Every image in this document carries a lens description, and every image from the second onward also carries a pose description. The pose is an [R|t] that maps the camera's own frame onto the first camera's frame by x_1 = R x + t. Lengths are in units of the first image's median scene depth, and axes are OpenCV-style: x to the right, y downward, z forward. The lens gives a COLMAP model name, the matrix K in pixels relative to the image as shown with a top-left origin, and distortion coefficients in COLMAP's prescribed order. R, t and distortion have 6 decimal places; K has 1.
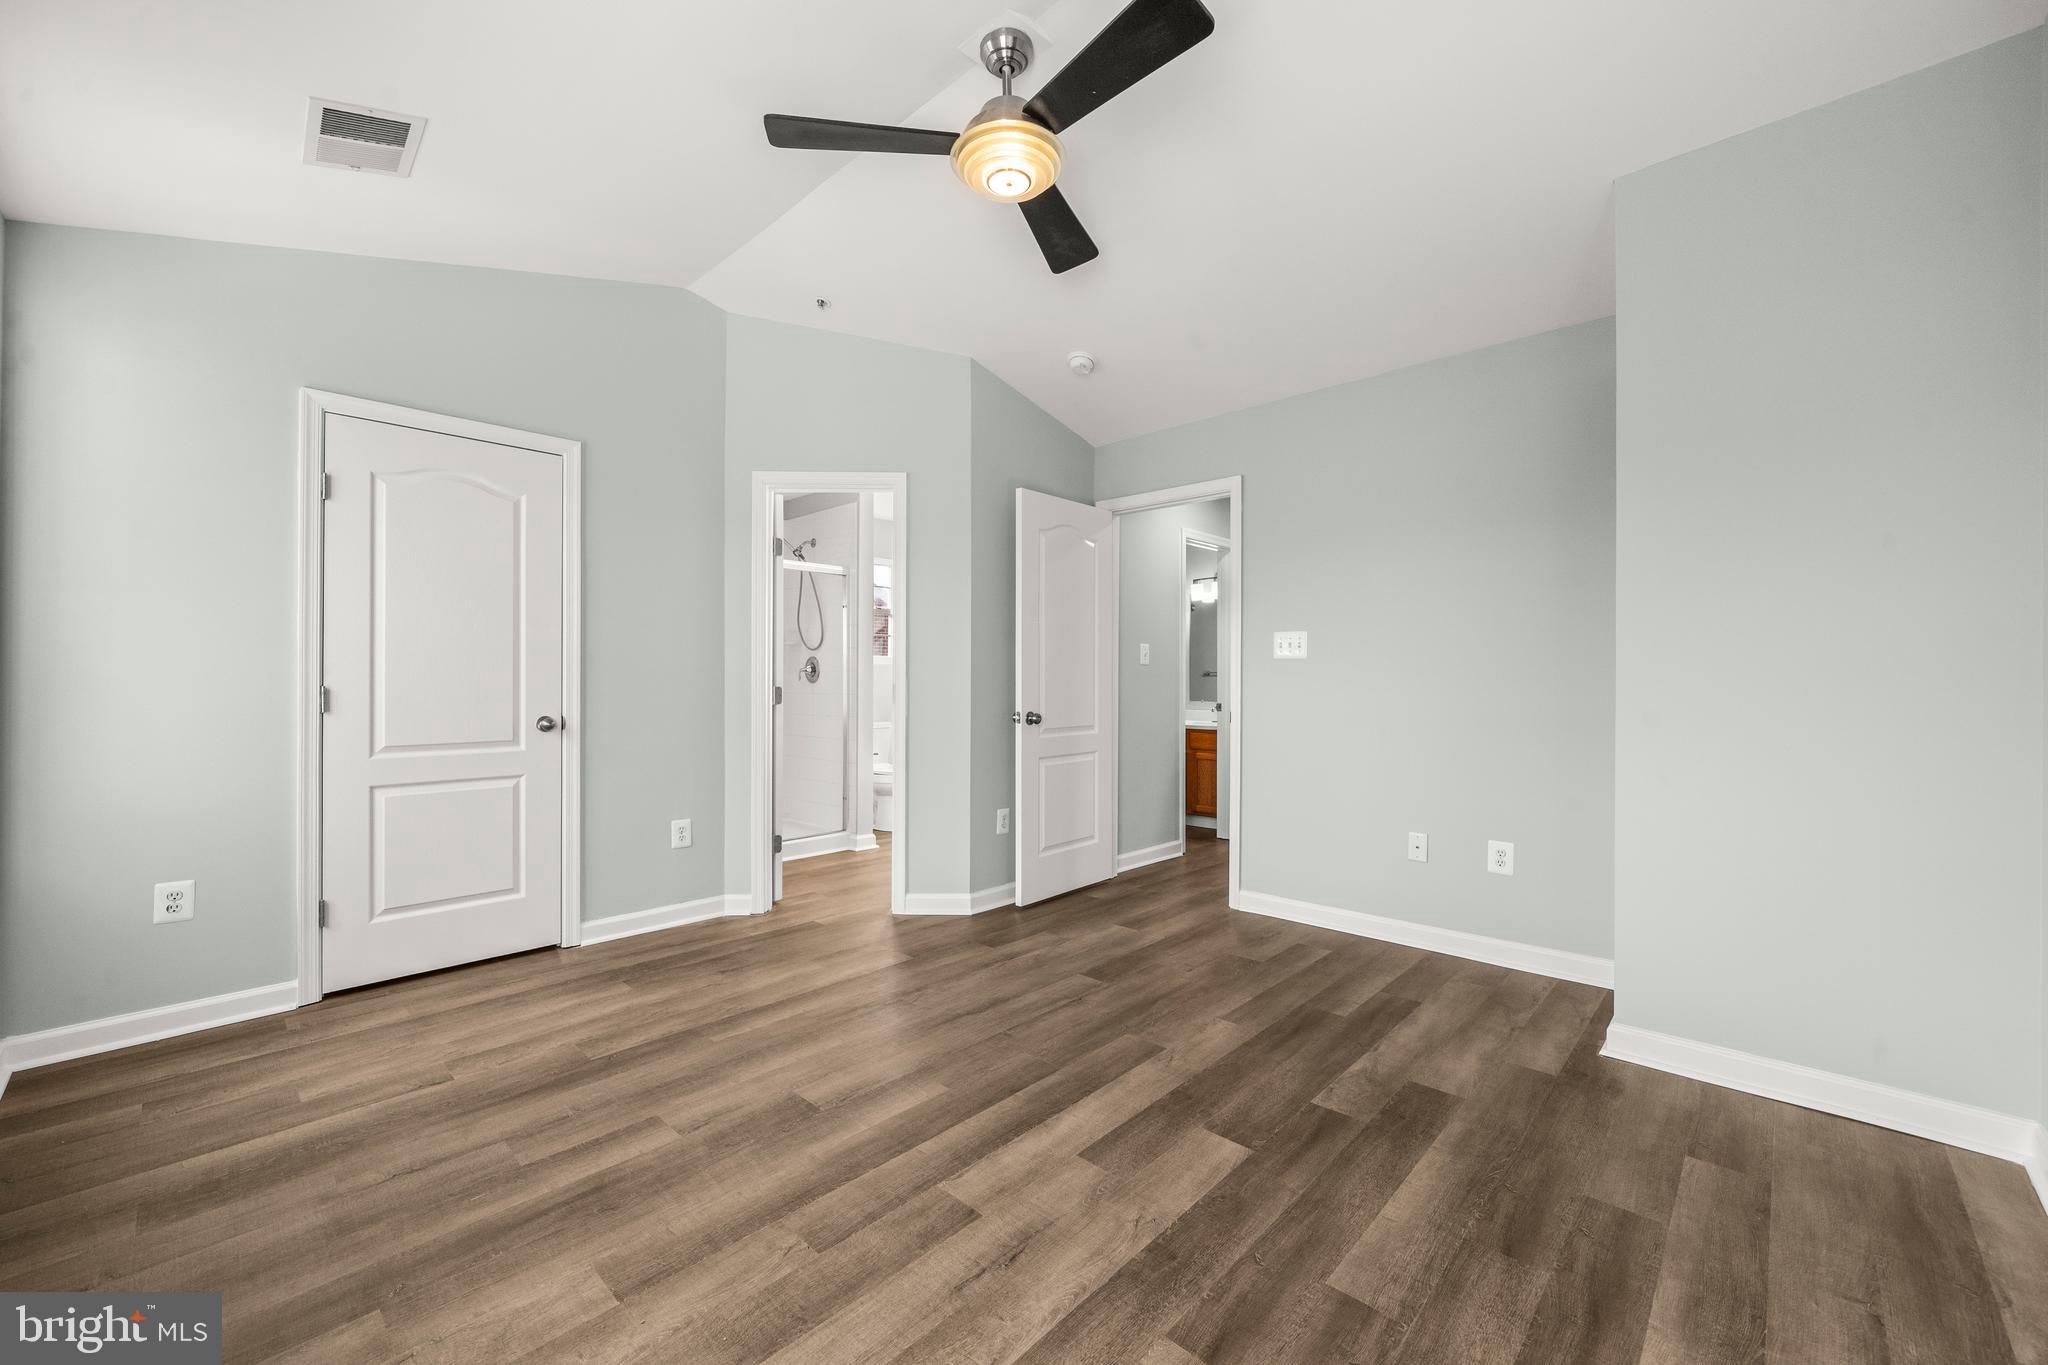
lens RADIAL K [[813.4, 0, 1024.0], [0, 813.4, 682.5], [0, 0, 1]] dist [-0.001212, -0.000089]
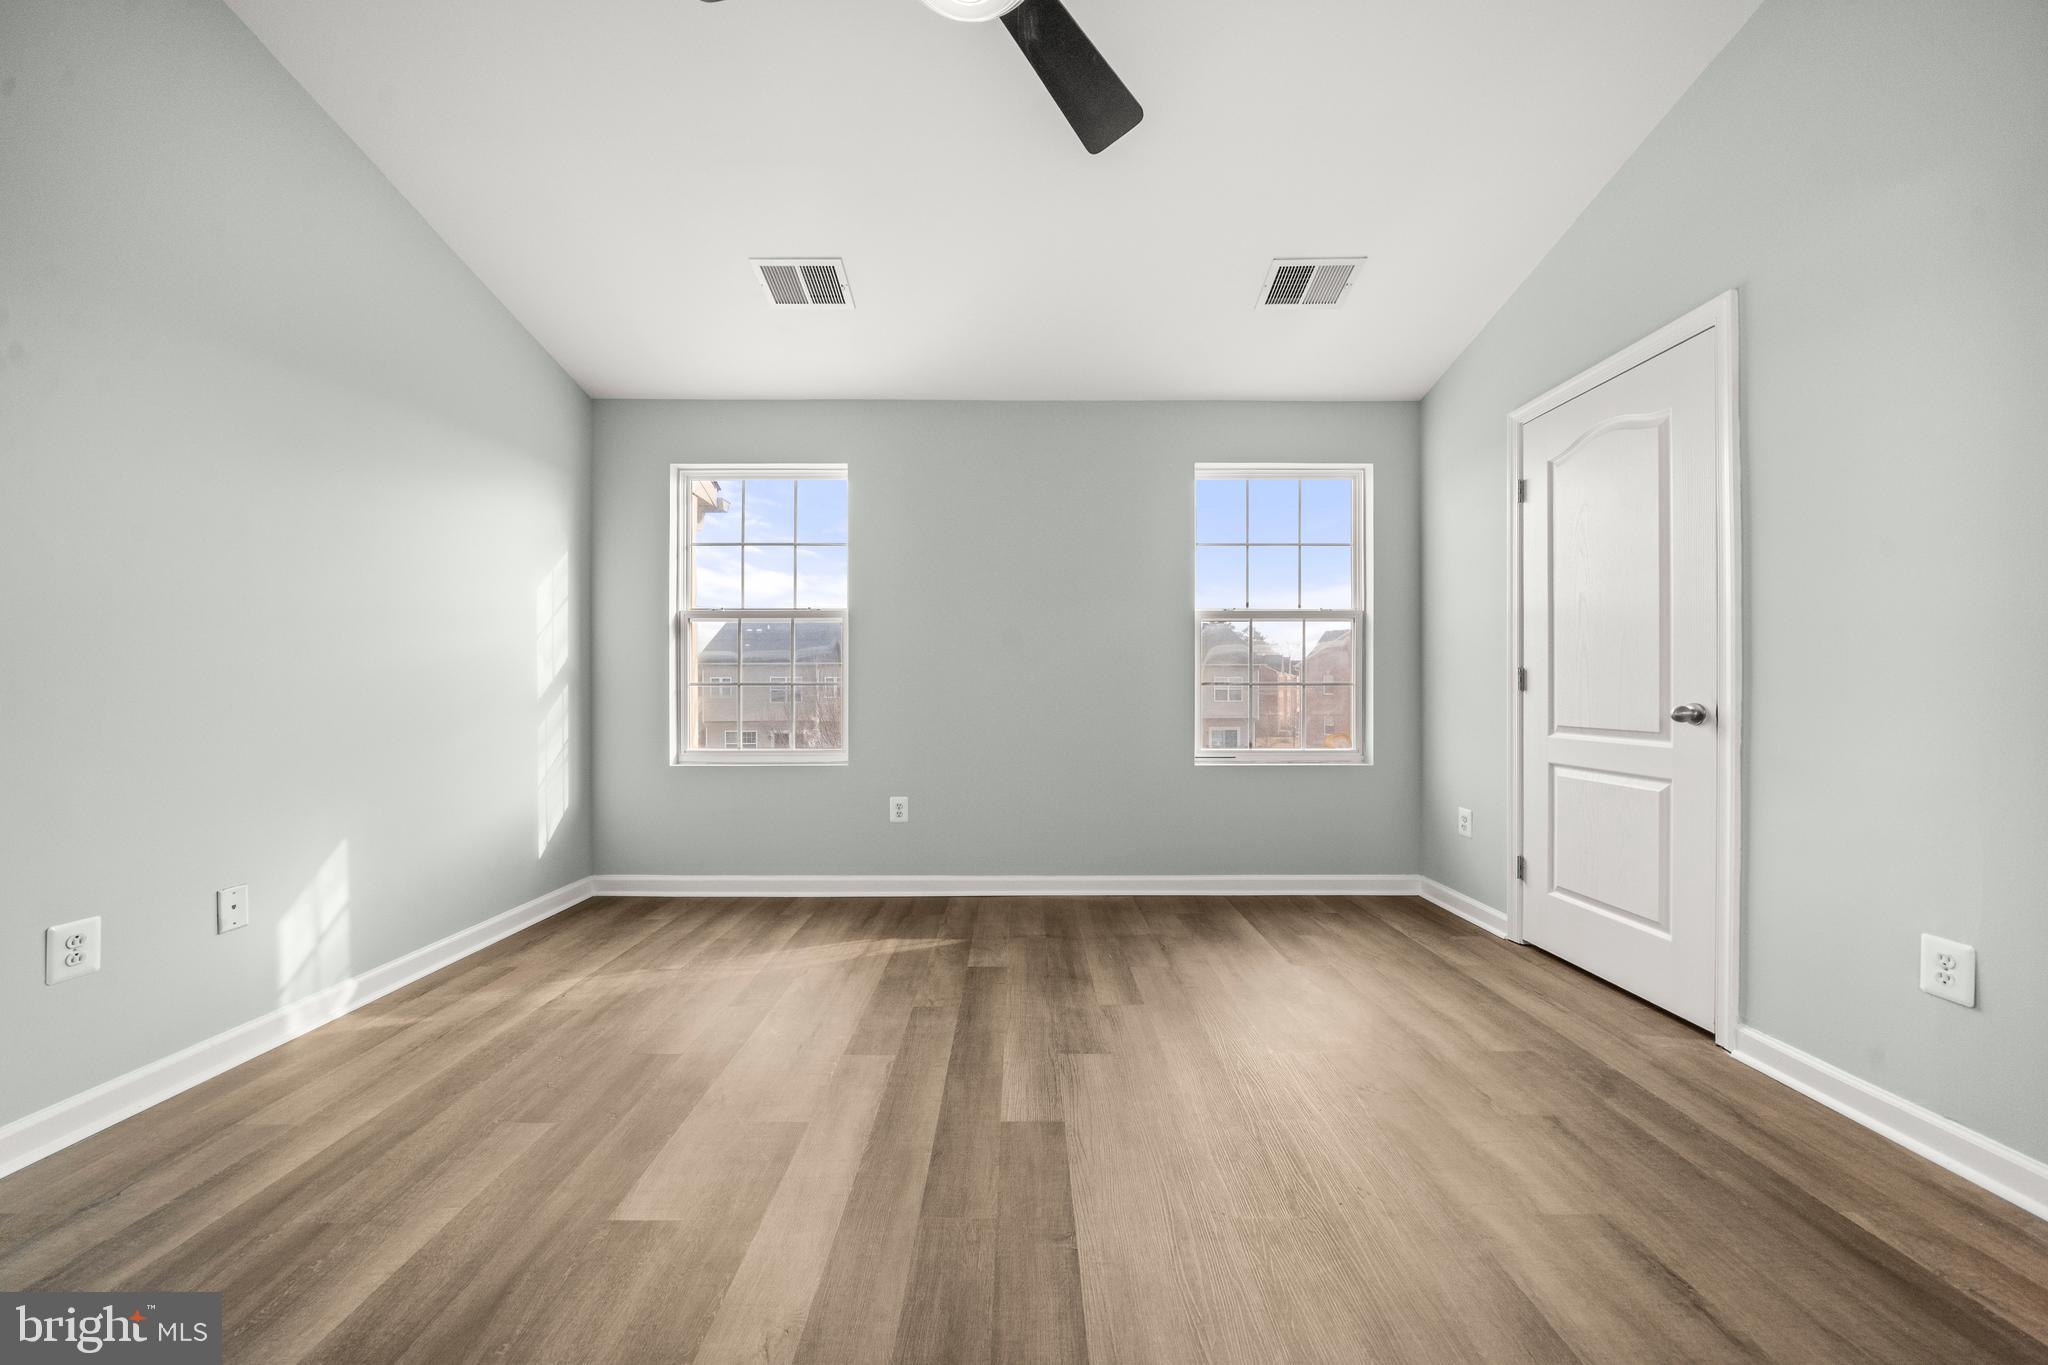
lens RADIAL K [[706.4, 0, 1022.1], [0, 706.4, 686.3], [0, 0, 1]] dist [0.000191, 0.000028]
pose [[-0.730655, -0.002719, -0.682742, 0.320304], [-0.000478, 0.999994, -0.003471, 0.034762], [0.682747, -0.002209, -0.730652, 1.245441]]
